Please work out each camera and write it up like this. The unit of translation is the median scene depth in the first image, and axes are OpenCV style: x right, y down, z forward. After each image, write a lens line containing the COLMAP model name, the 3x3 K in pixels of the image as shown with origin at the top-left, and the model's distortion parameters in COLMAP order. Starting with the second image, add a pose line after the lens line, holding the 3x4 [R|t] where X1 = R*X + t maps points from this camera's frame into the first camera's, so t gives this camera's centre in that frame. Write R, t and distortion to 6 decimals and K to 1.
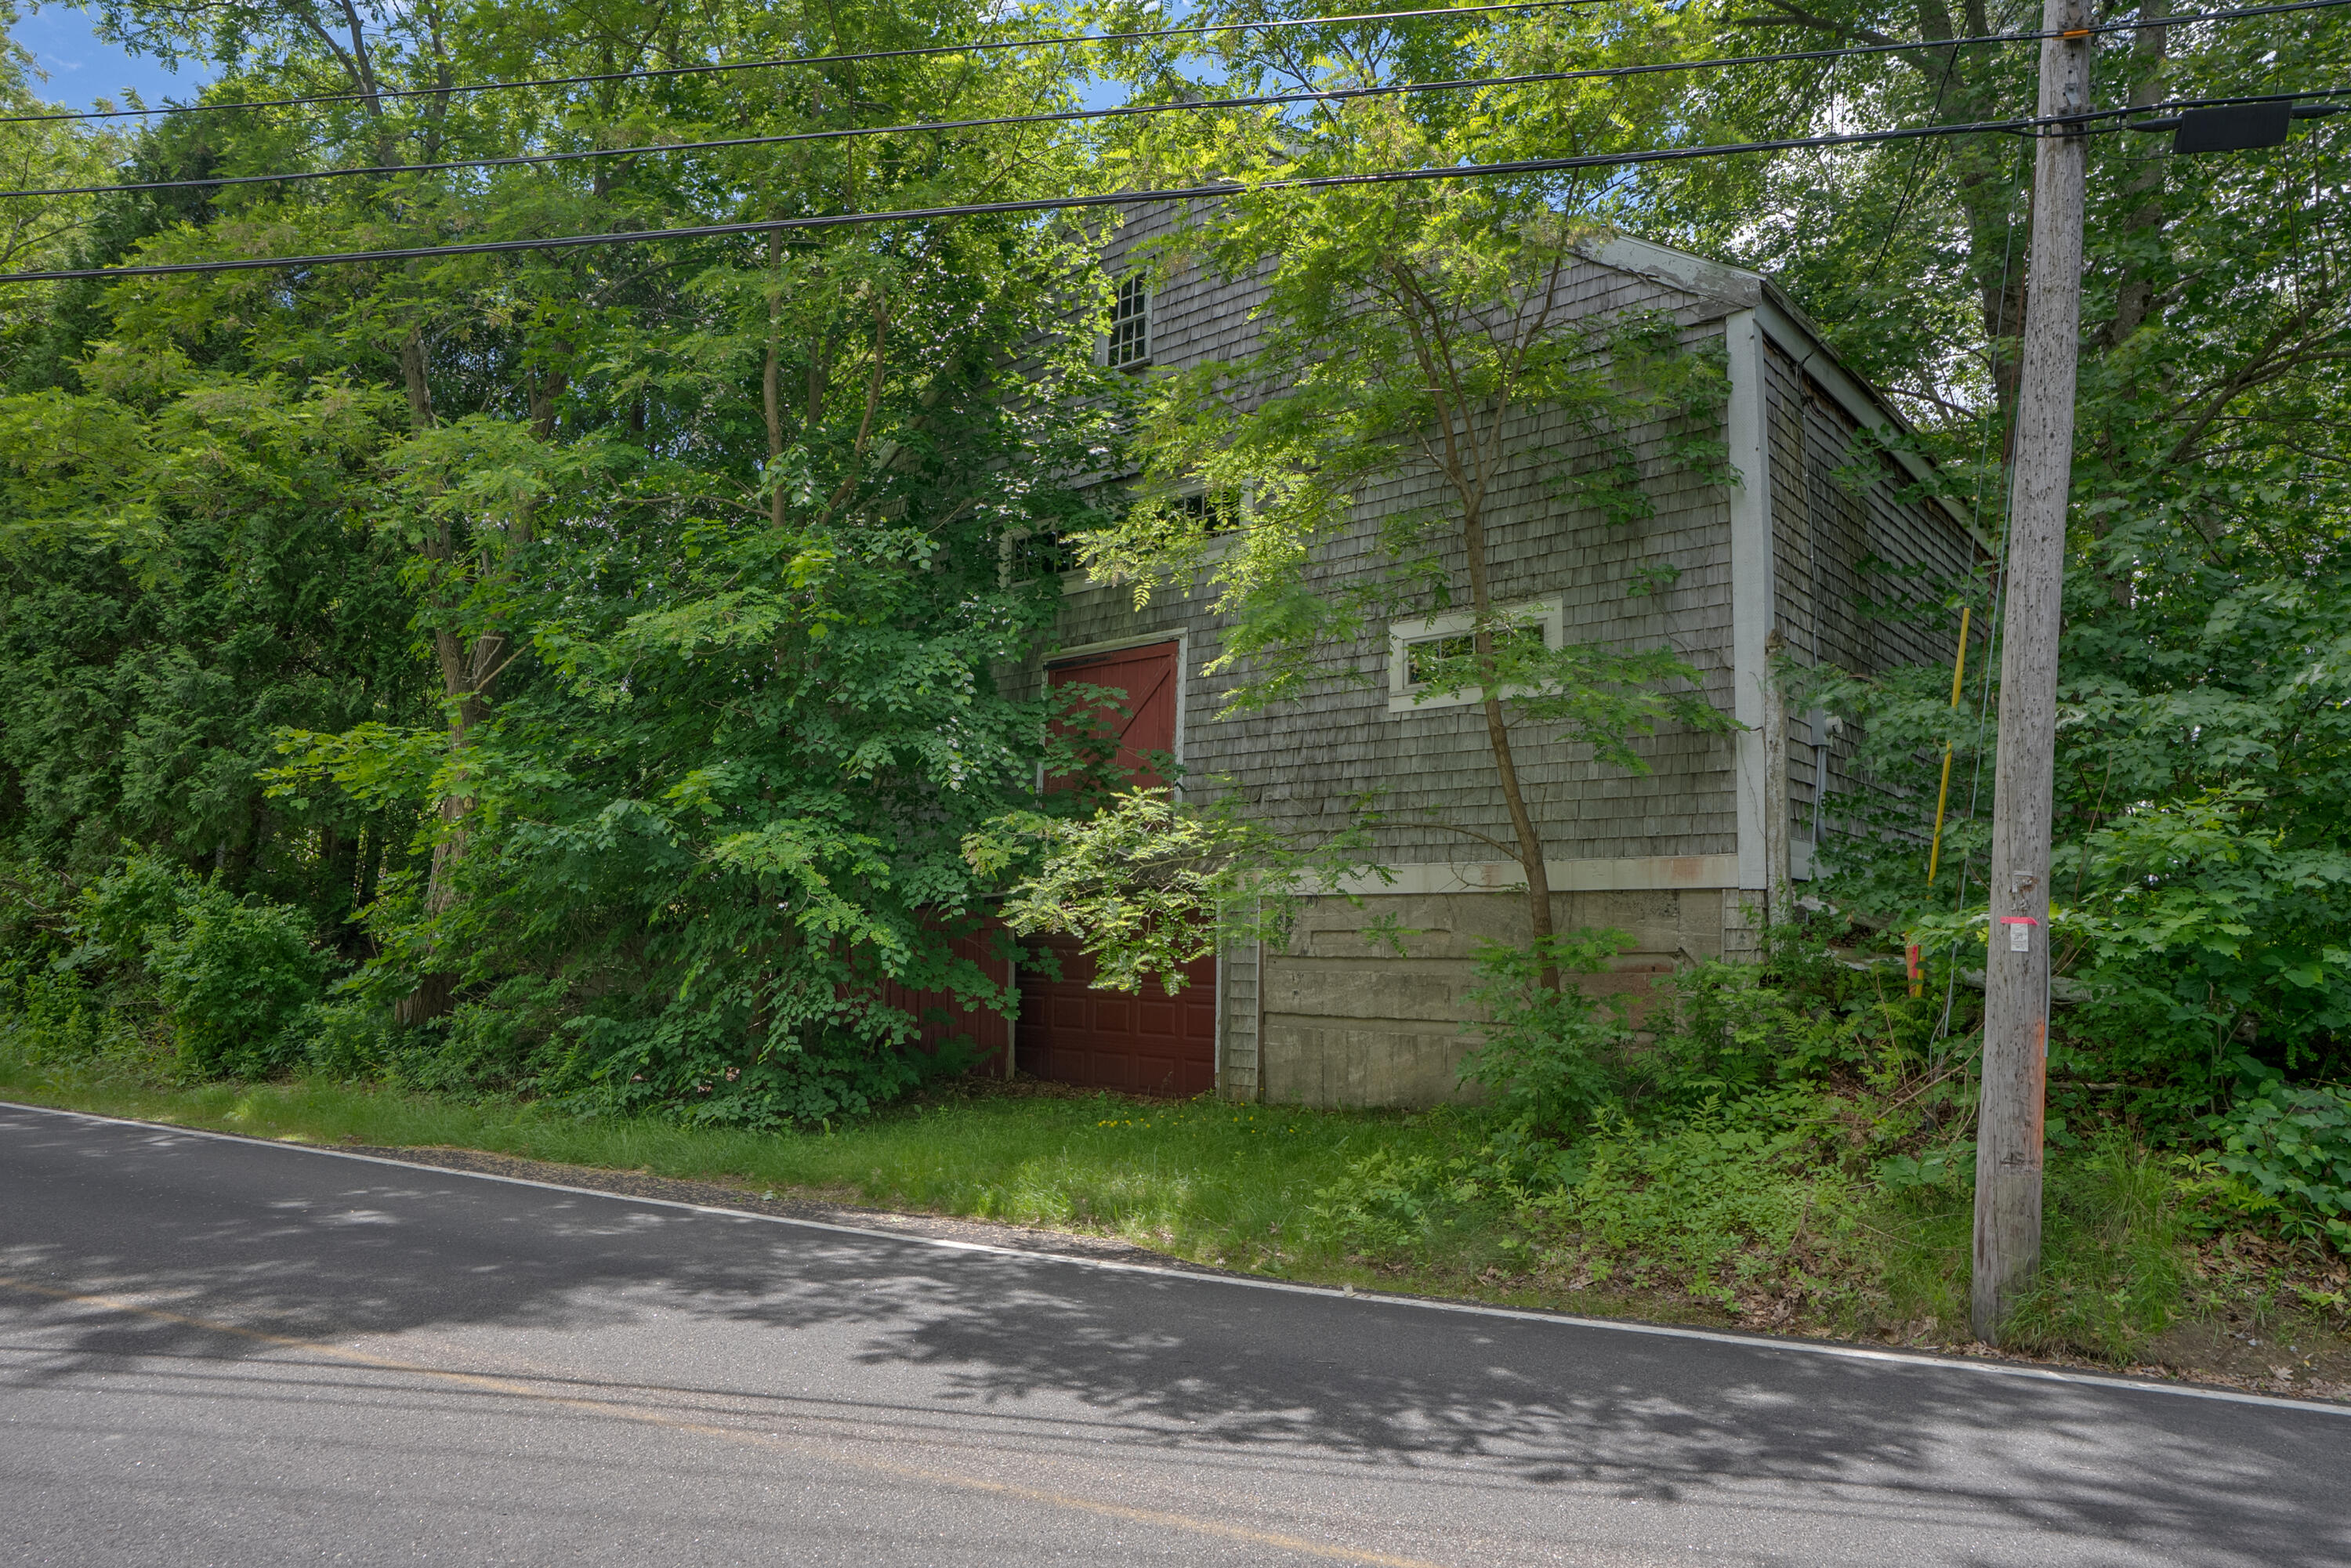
lens RADIAL K [[1414.6, 0, 1190.6], [0, 1414.6, 853.1], [0, 0, 1]] dist [0.003019, -0.001944]
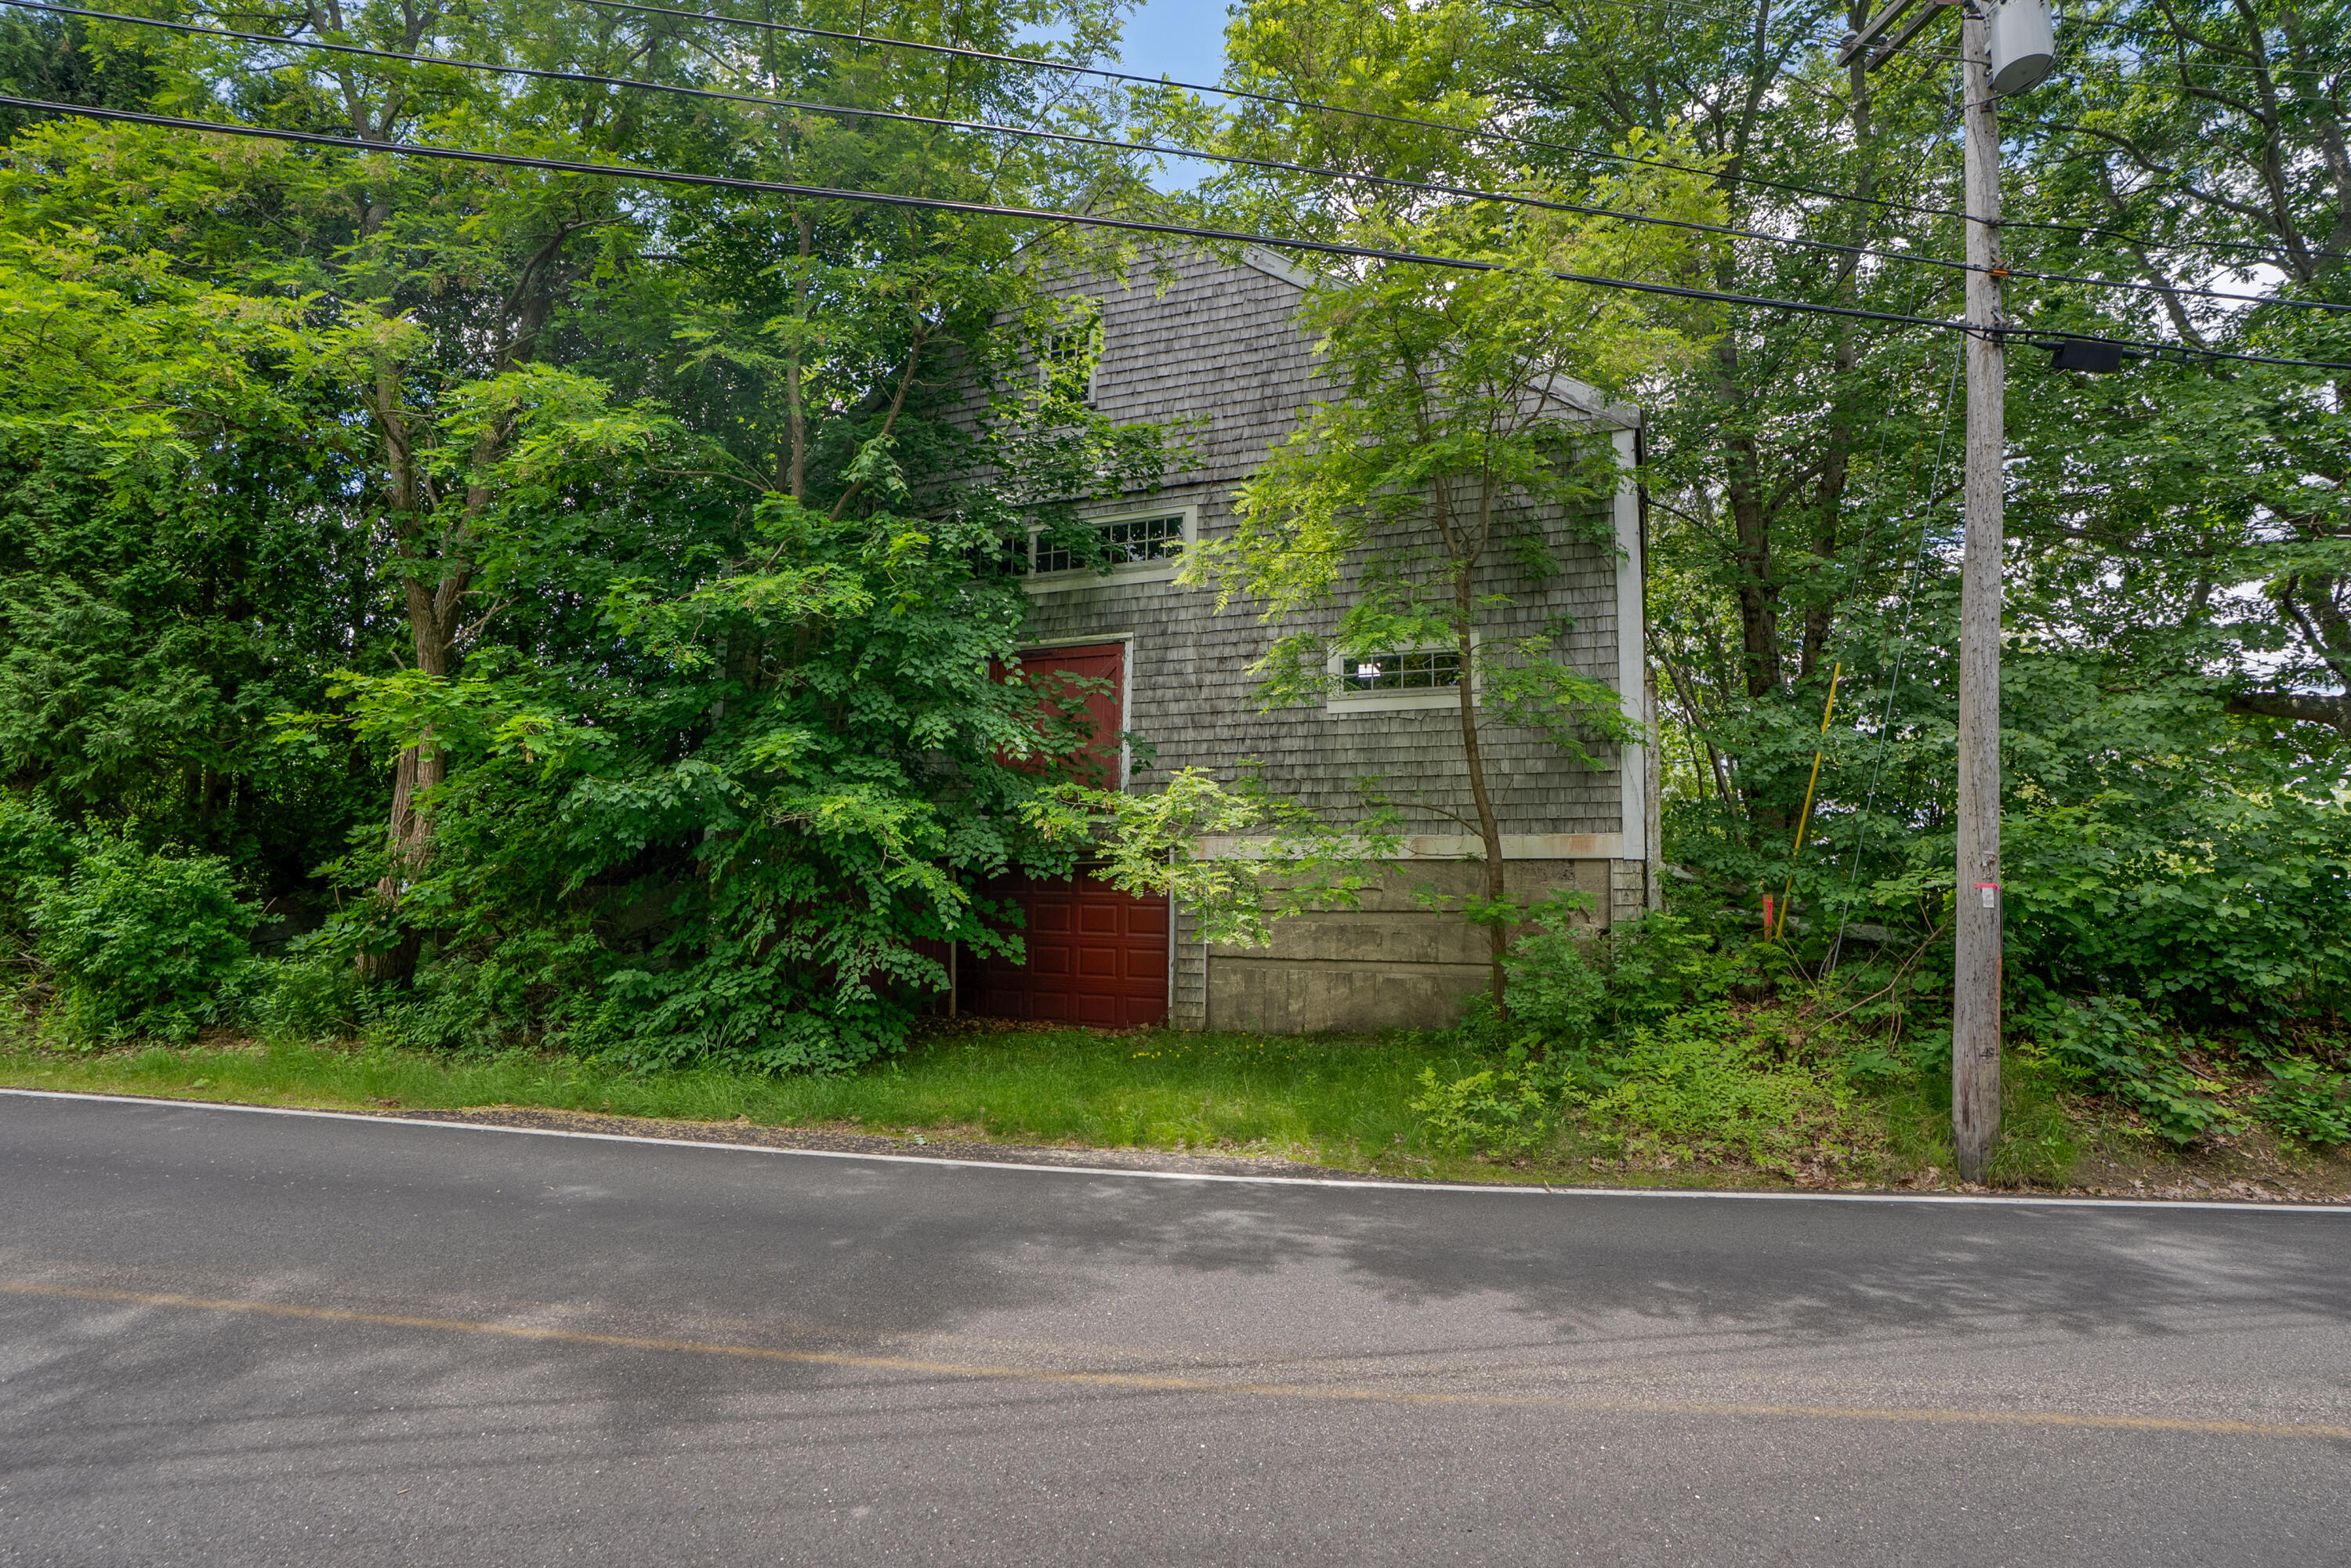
lens RADIAL K [[1091.7, 0, 1189.9], [0, 1091.7, 847.9], [0, 0, 1]] dist [-0.032427, 0.002815]
pose [[0.946890, 0.014495, 0.321231, -0.305197], [-0.021522, 0.999600, 0.018335, 0.004231], [-0.320837, -0.024275, 0.946823, 0.139518]]
